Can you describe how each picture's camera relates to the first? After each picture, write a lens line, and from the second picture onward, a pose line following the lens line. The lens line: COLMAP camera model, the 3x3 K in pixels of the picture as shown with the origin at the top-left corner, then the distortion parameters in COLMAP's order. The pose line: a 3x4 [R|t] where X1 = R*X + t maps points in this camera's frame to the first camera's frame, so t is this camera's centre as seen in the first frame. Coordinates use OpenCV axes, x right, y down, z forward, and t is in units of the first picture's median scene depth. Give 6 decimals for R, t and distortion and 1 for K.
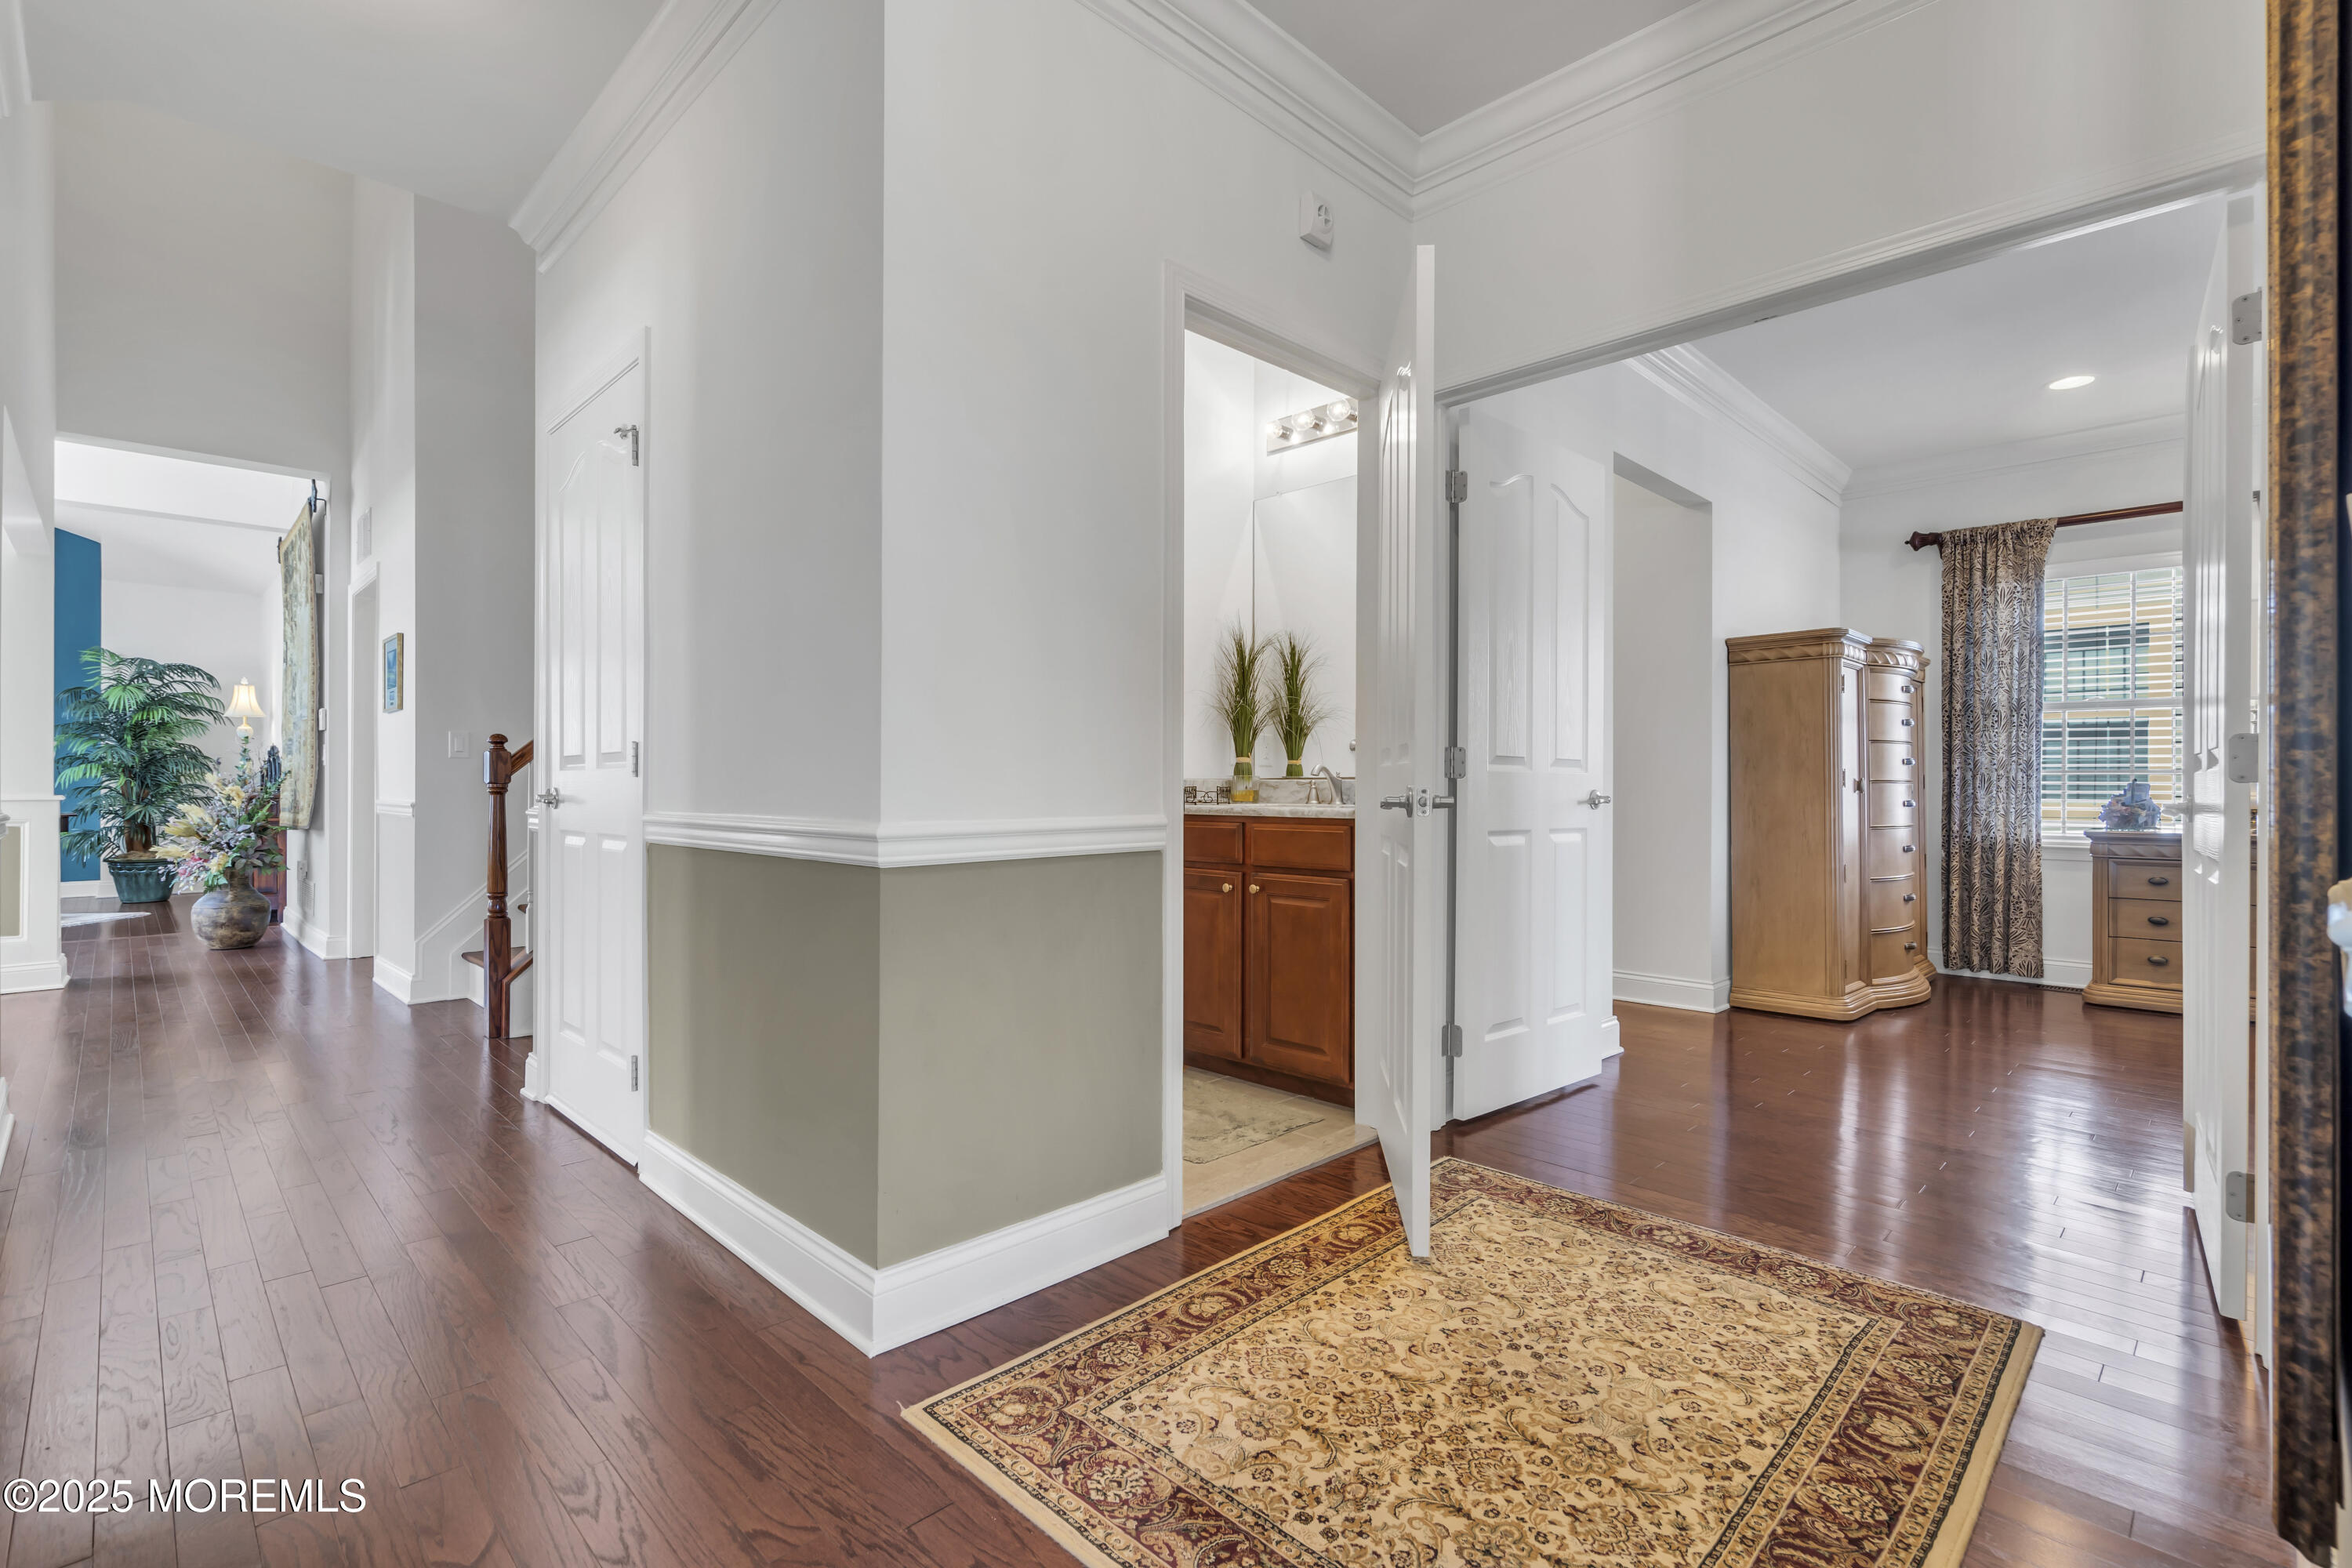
lens RADIAL K [[1070.4, 0, 1160.9], [0, 1070.4, 783.2], [0, 0, 1]] dist [-0.002376, 0.000067]
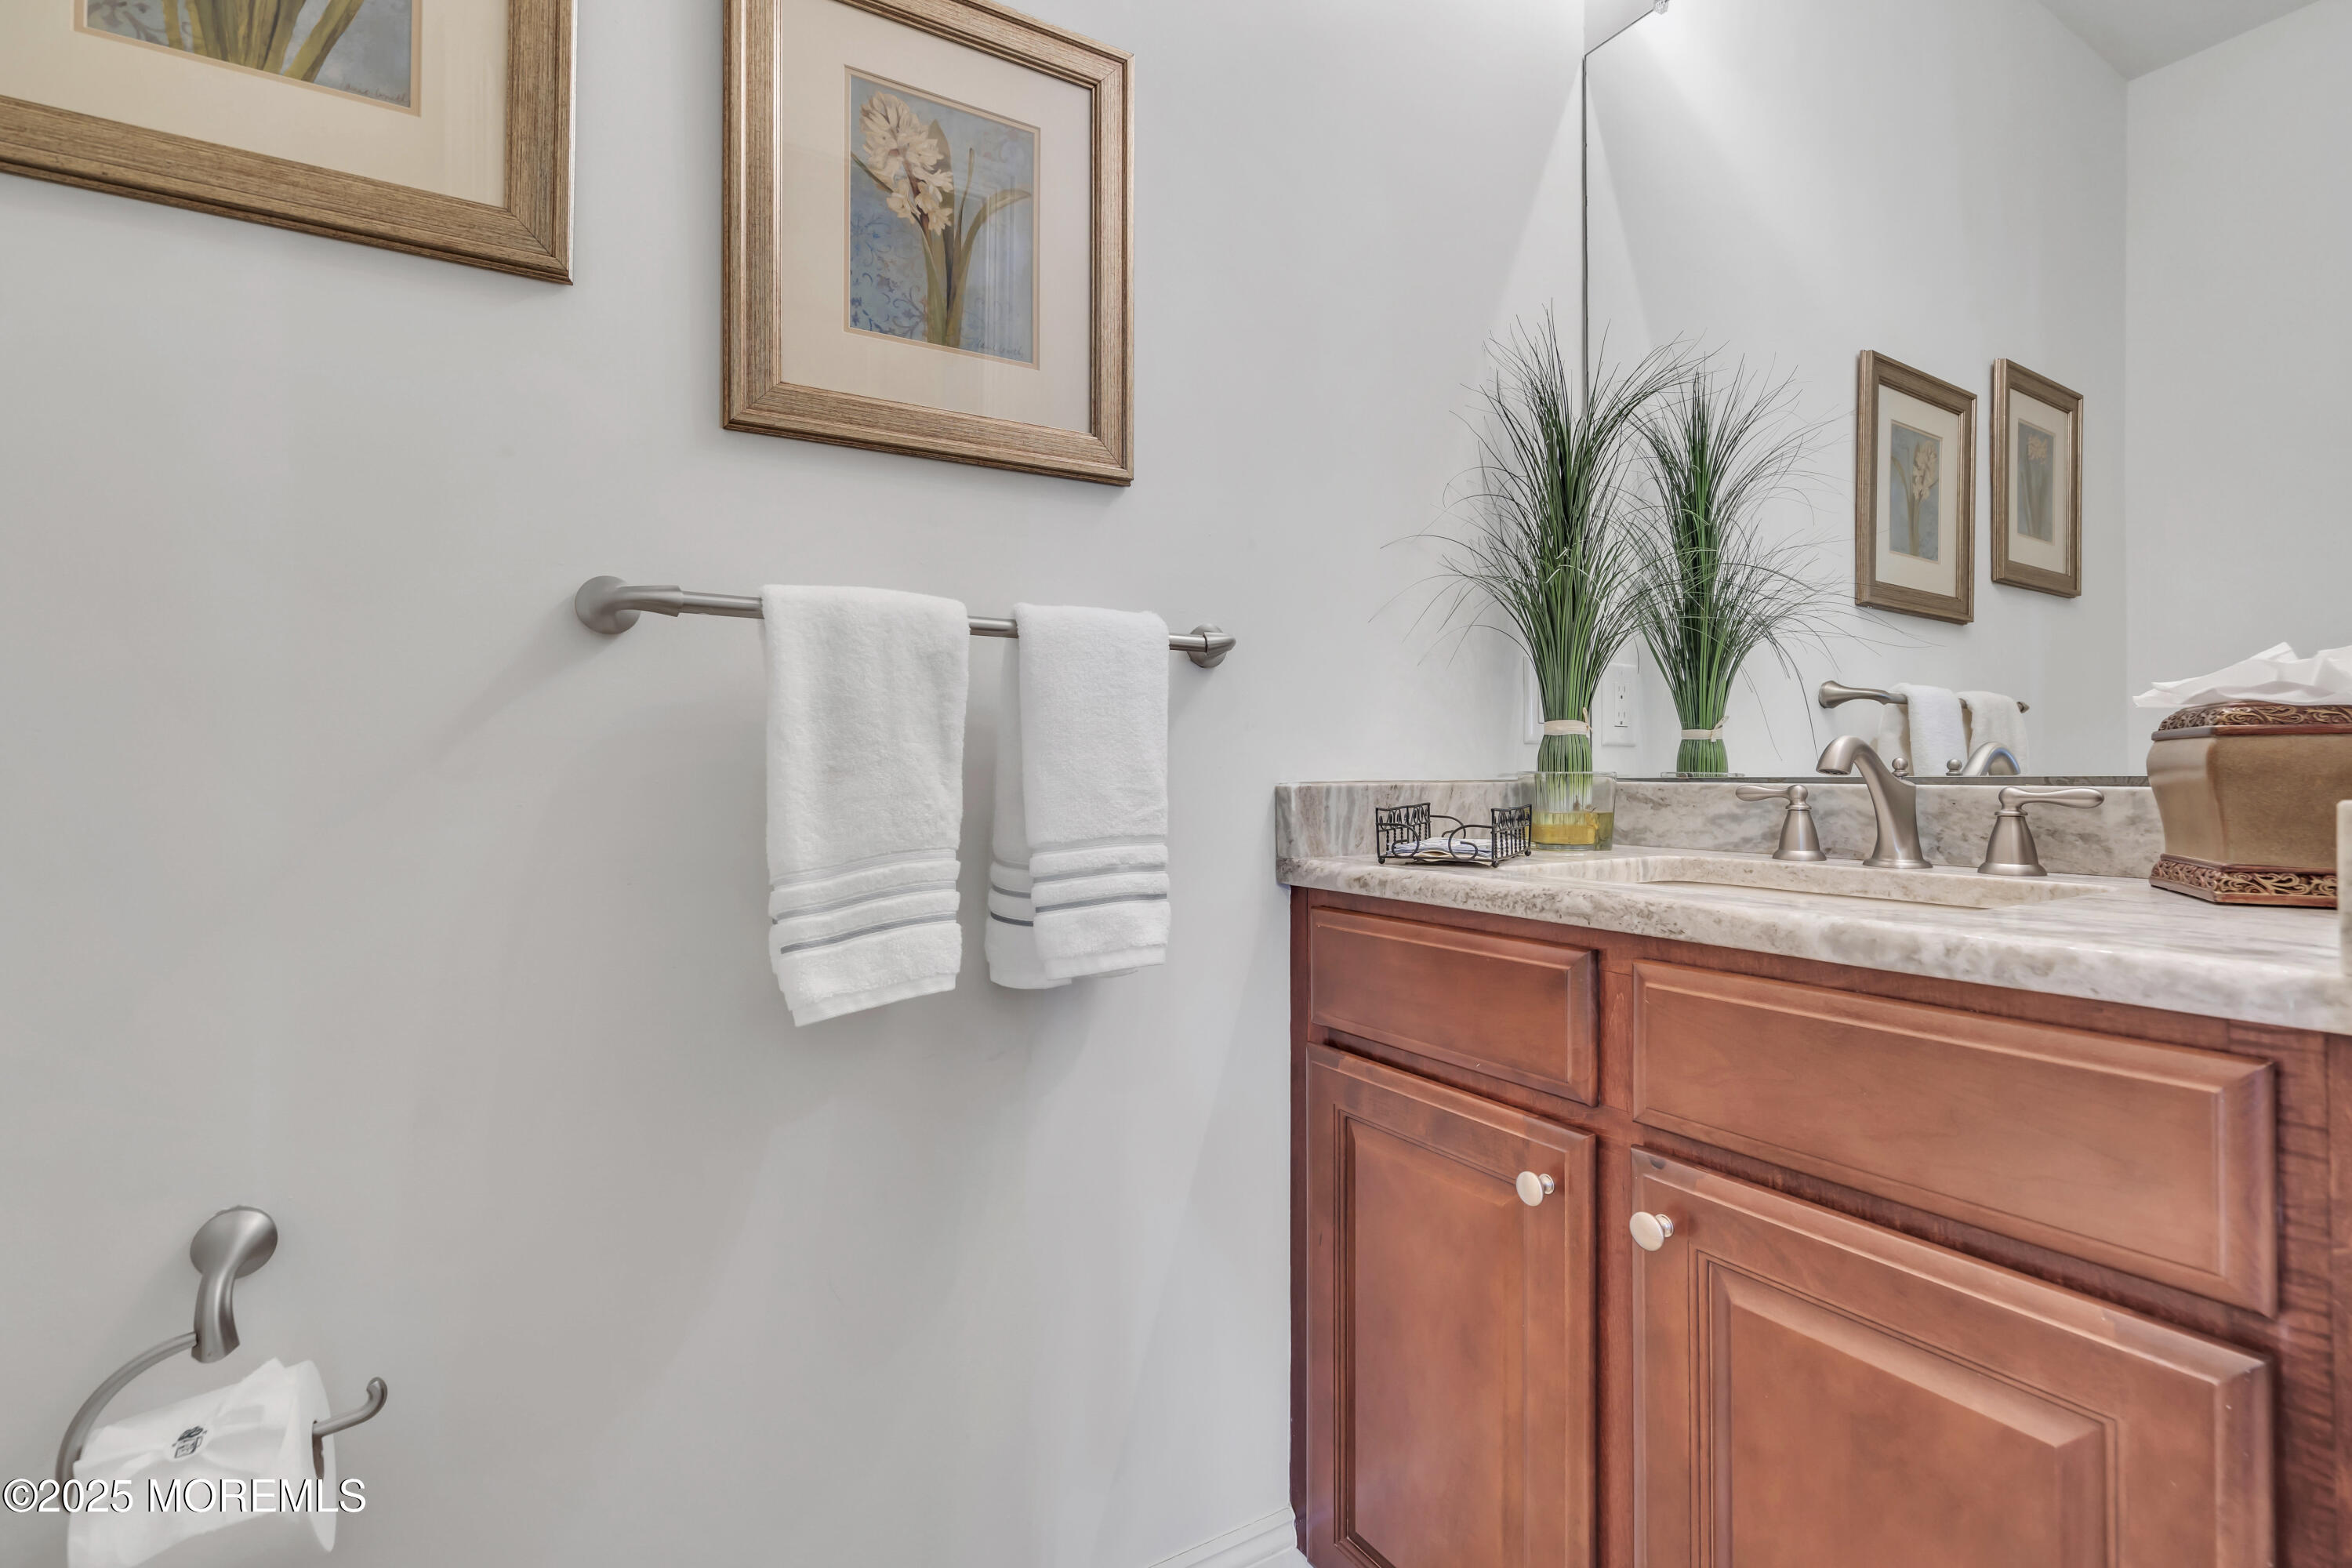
lens RADIAL K [[1088.6, 0, 1188.3], [0, 1088.6, 773.2], [0, 0, 1]] dist [-0.002658, -0.000026]
pose [[0.977329, -0.007850, -0.211580, 0.030915], [0.007672, 0.999969, -0.001664, -0.007080], [0.211587, 0.000003, 0.977359, 0.619552]]
